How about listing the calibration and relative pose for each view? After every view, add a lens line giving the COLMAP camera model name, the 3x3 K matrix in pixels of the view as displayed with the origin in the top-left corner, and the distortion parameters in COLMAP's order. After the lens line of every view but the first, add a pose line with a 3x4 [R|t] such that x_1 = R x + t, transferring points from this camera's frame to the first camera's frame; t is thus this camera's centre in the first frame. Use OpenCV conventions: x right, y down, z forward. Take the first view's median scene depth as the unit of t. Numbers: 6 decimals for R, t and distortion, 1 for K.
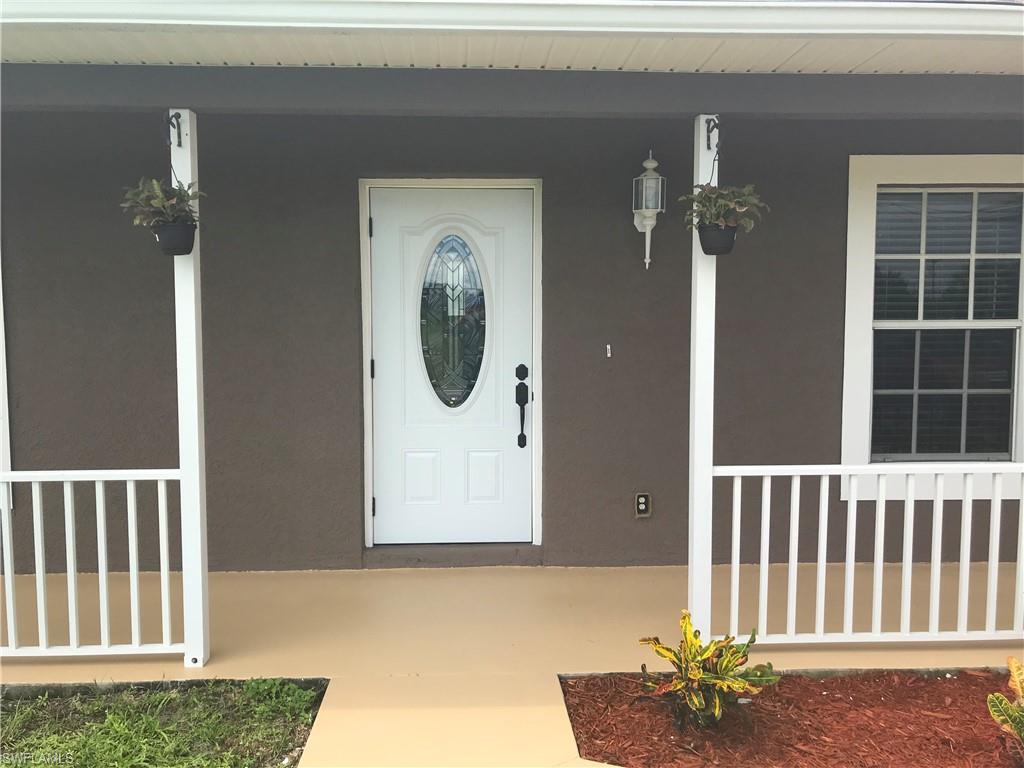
lens RADIAL K [[734.6, 0, 504.5], [0, 734.6, 369.5], [0, 0, 1]] dist [-0.024983, 0.000576]
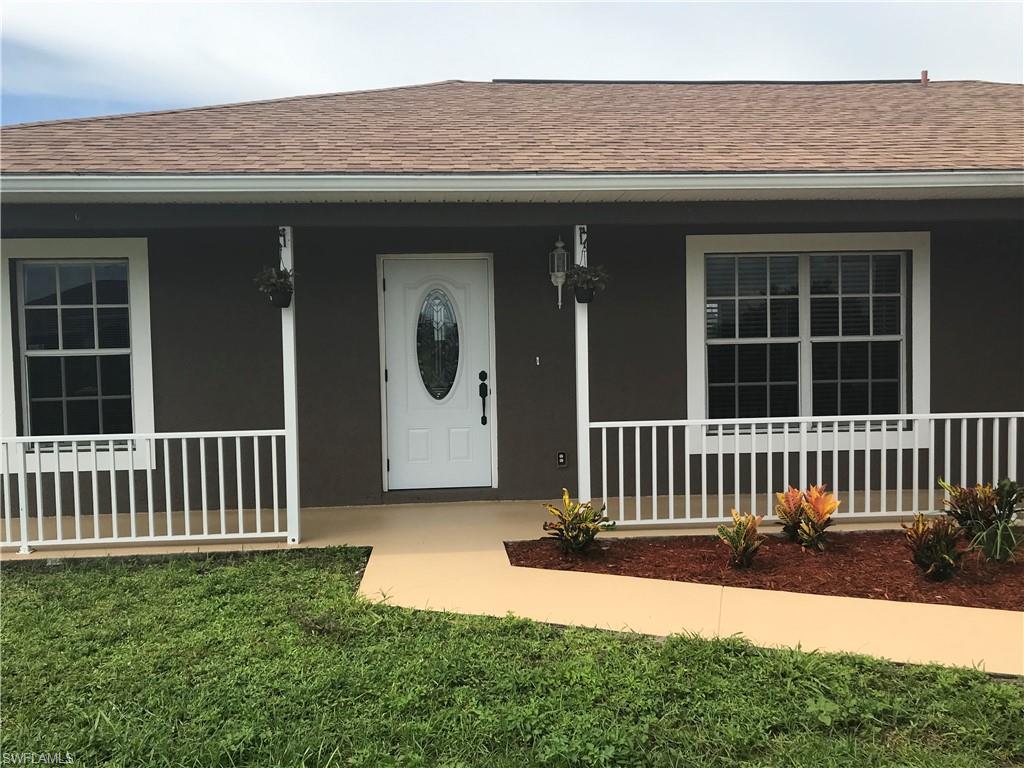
lens RADIAL K [[840.8, 0, 516.3], [0, 840.8, 383.5], [0, 0, 1]] dist [0.044615, -0.014927]
pose [[0.999063, -0.018237, 0.039249, 0.025865], [0.019349, 0.999417, -0.028139, 0.076215], [-0.038713, 0.028872, 0.998833, -0.841622]]
